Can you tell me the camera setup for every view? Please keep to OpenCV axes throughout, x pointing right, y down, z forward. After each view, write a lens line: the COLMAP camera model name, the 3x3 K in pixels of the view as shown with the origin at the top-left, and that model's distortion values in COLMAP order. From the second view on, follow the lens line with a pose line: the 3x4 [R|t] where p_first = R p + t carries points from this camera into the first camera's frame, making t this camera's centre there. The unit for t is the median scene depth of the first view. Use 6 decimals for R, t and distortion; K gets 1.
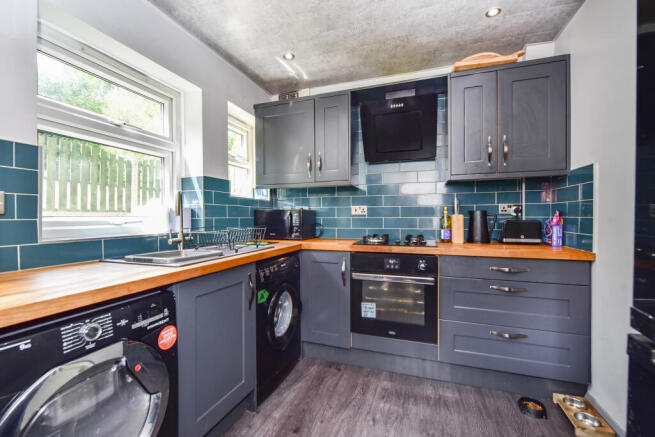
lens RADIAL K [[274.7, 0, 327.5], [0, 274.7, 218.5], [0, 0, 1]] dist [-0.001847, -0.000169]
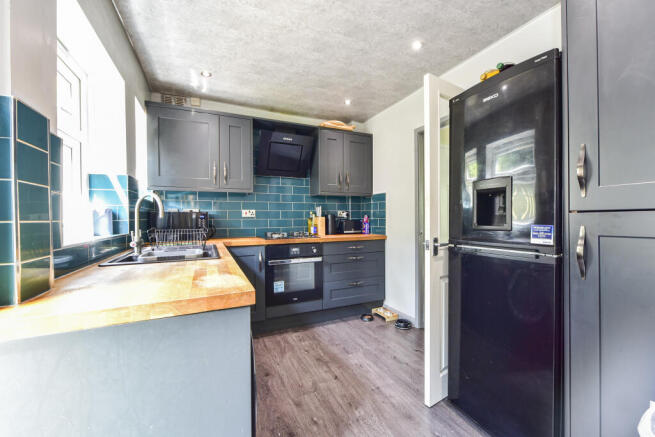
lens RADIAL K [[266.6, 0, 327.5], [0, 266.6, 218.5], [0, 0, 1]] dist [0.000803, 0.000037]
pose [[0.719456, -0.002380, 0.694534, -0.606243], [0.008111, 0.999955, -0.004976, 0.002274], [-0.694491, 0.009213, 0.719442, -0.126626]]
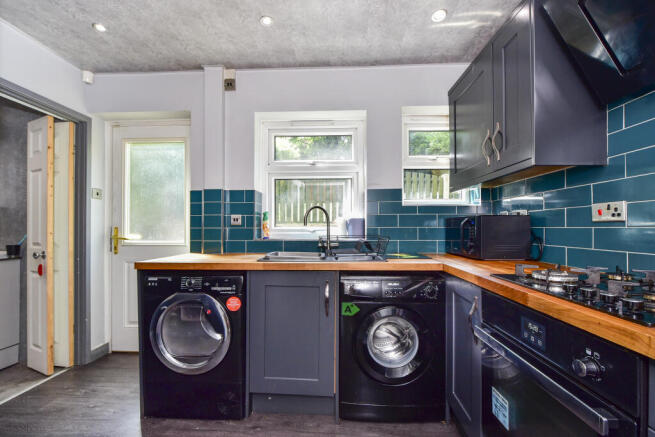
lens RADIAL K [[270.9, 0, 324.7], [0, 270.9, 226.5], [0, 0, 1]] dist [0.000661, 0.000029]
pose [[0.296660, -0.000385, -0.954983, 0.545864], [-0.004485, 0.999988, -0.001797, -0.003080], [0.954973, 0.004816, 0.296655, 0.541427]]
